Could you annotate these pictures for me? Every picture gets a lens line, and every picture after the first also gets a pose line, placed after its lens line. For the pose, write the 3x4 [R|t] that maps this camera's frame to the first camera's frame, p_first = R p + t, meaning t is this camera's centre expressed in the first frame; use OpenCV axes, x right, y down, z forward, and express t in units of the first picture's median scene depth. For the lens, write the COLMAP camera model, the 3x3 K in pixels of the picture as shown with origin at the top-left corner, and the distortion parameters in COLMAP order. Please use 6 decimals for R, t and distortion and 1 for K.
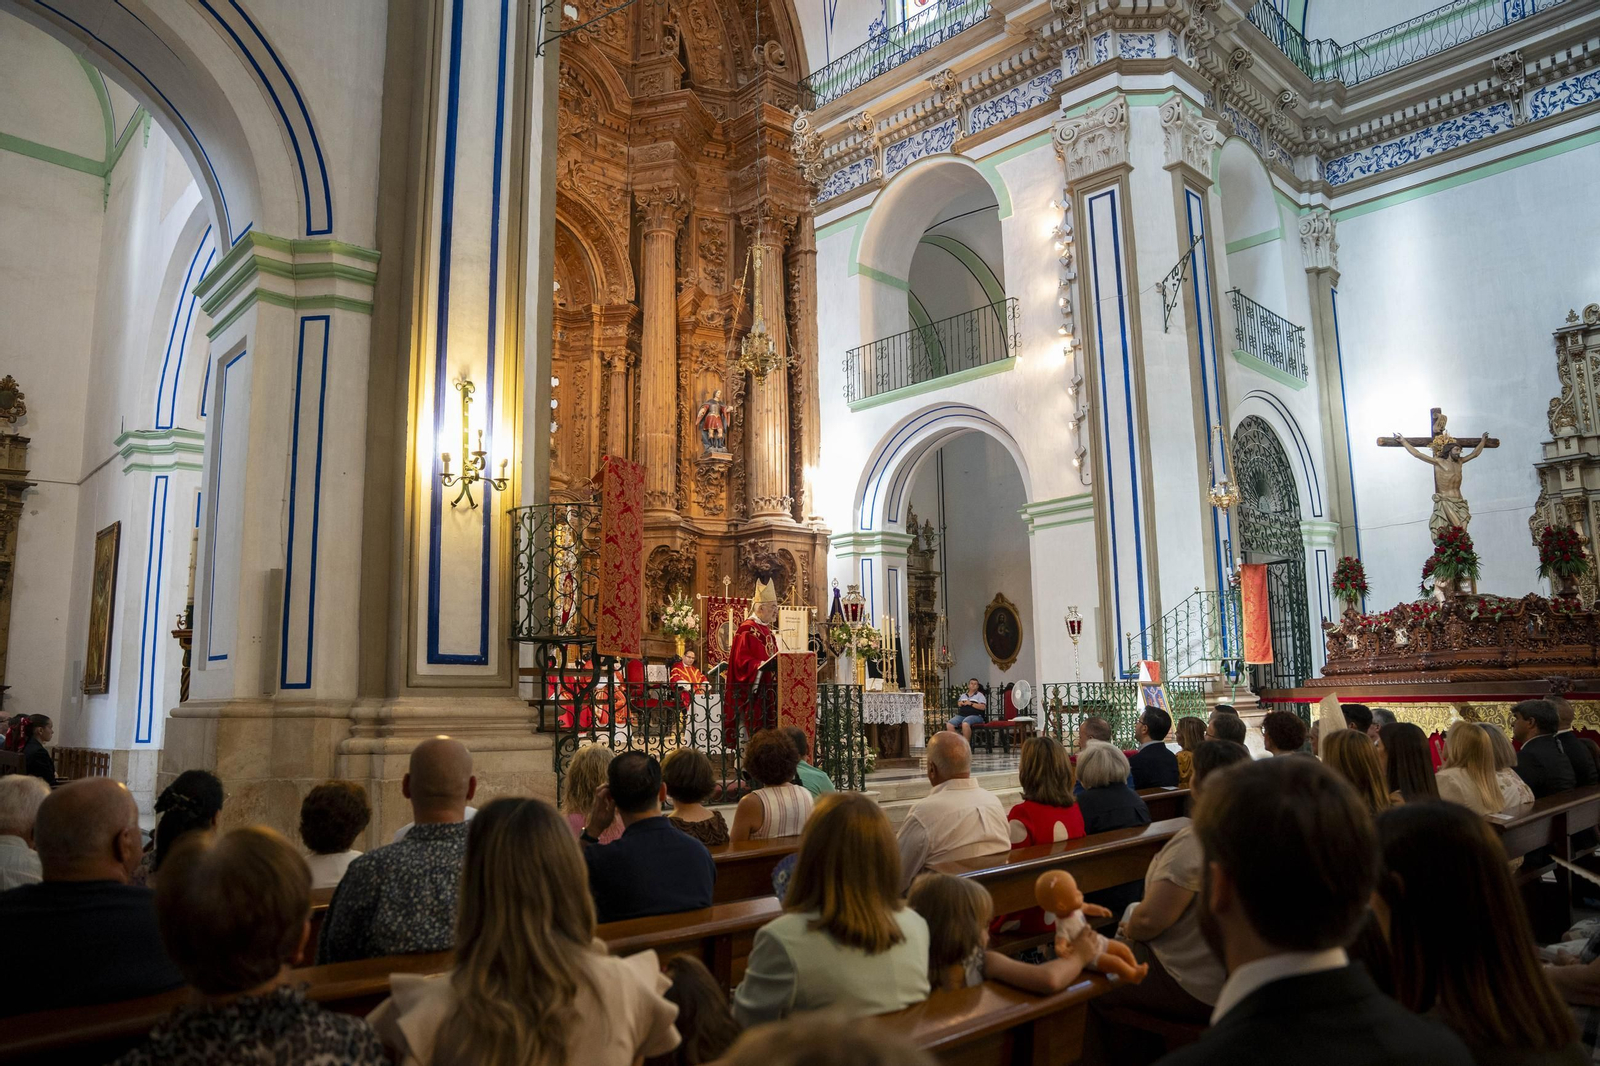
lens RADIAL K [[1101.5, 0, 797.2], [0, 1101.5, 541.0], [0, 0, 1]] dist [-0.099557, 0.049517]
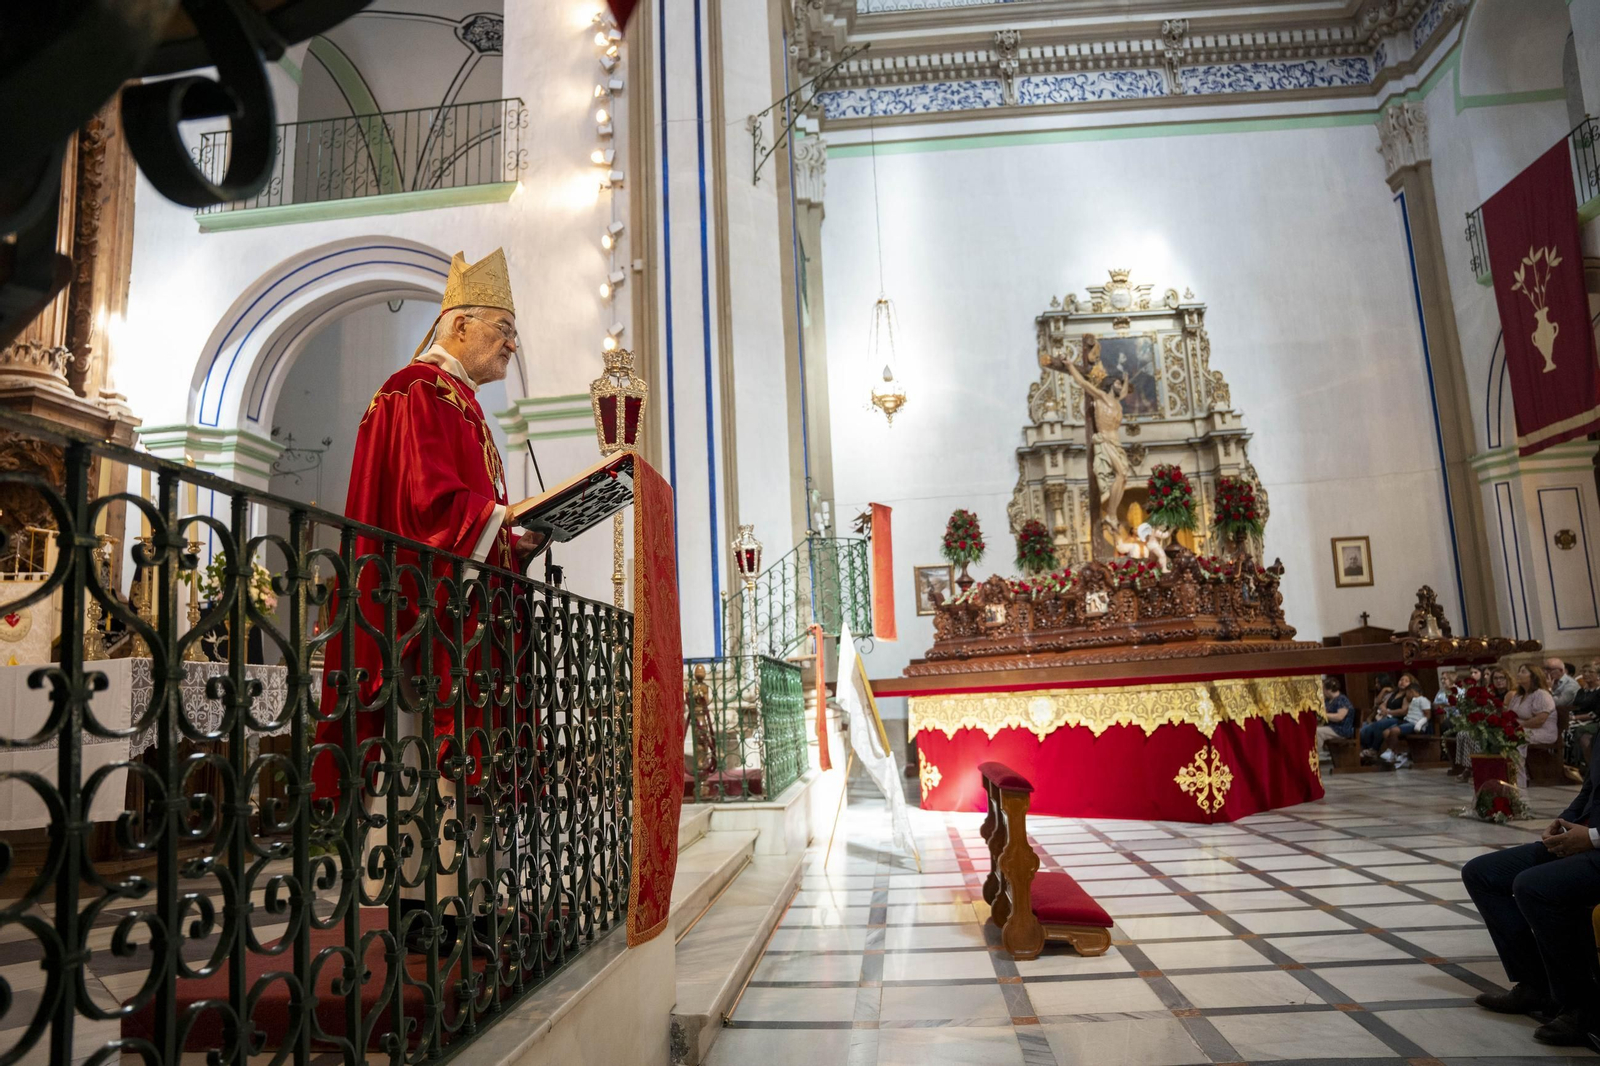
lens RADIAL K [[1101.5, 0, 810.3], [0, 1101.5, 523.3], [0, 0, 1]] dist [-0.099557, 0.049517]
pose [[0.750851, 0.088007, 0.654582, -0.070568], [-0.063581, 0.996111, -0.060993, 0.059374], [-0.657405, 0.004178, 0.753526, 0.342911]]
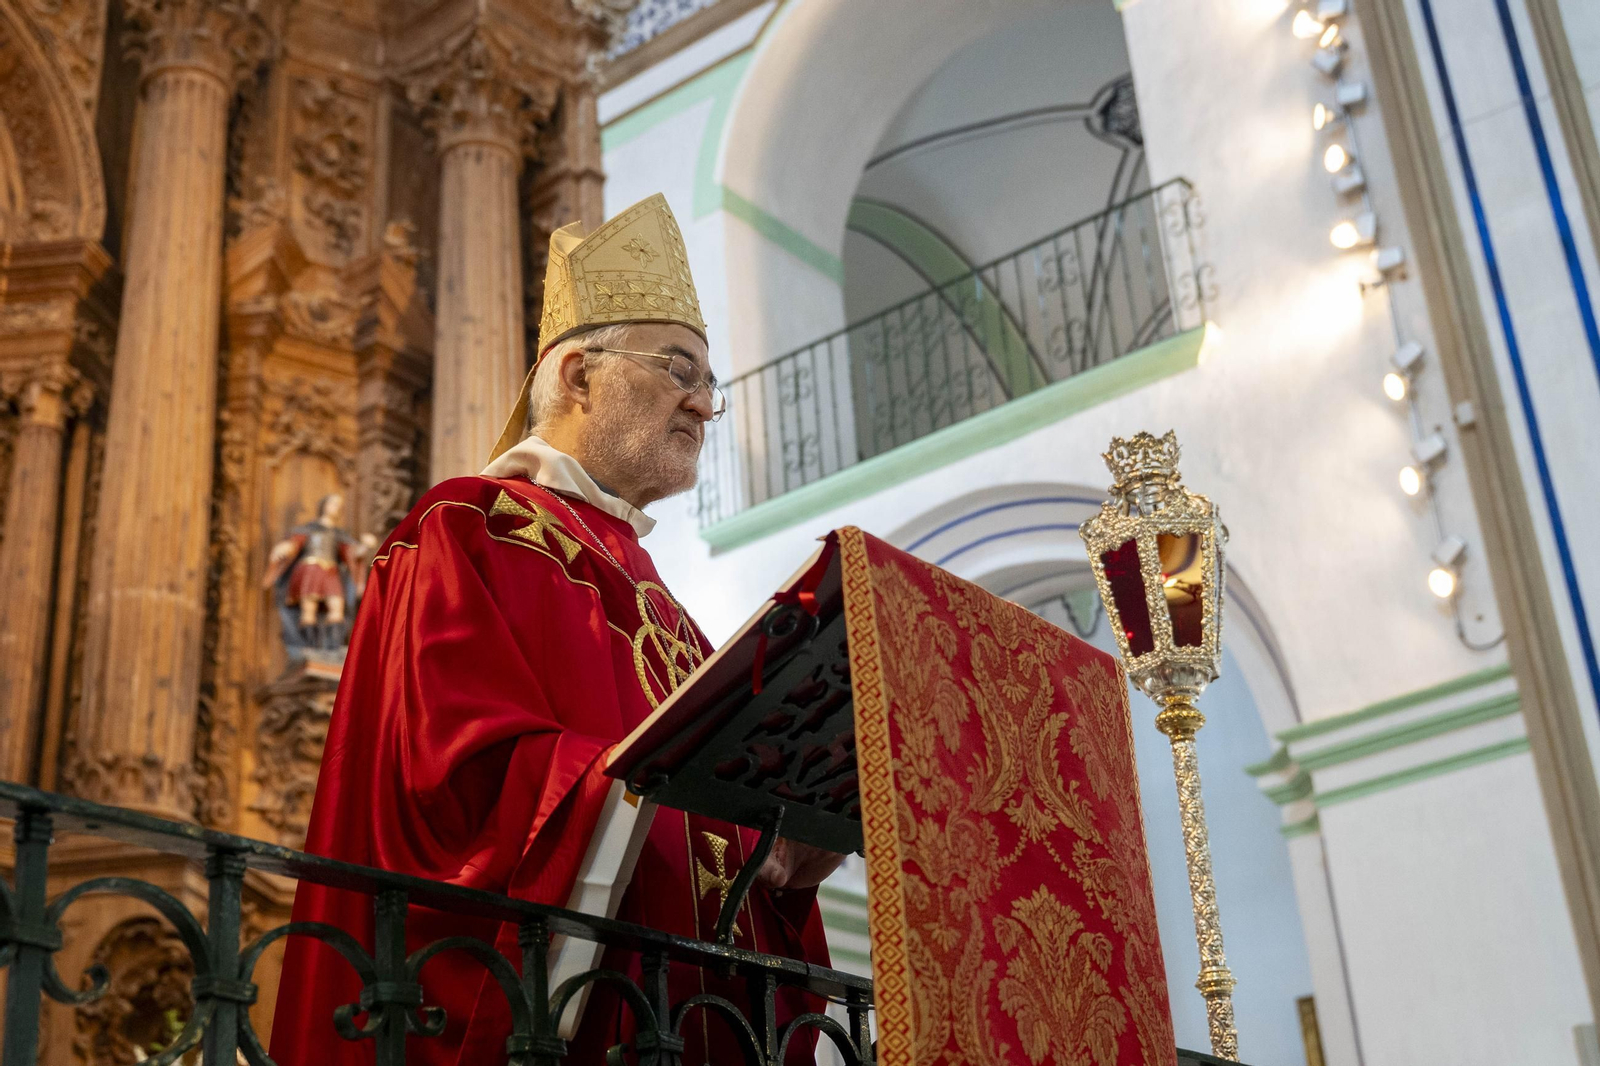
lens RADIAL K [[2044.6, 0, 801.5], [0, 2044.6, 538.0], [0, 0, 1]] dist [-0.037253, 0.000000]
pose [[0.988939, 0.010809, 0.147929, -0.020683], [0.031882, 0.958537, -0.283179, 0.068035], [-0.144857, 0.284763, 0.947590, 0.372828]]
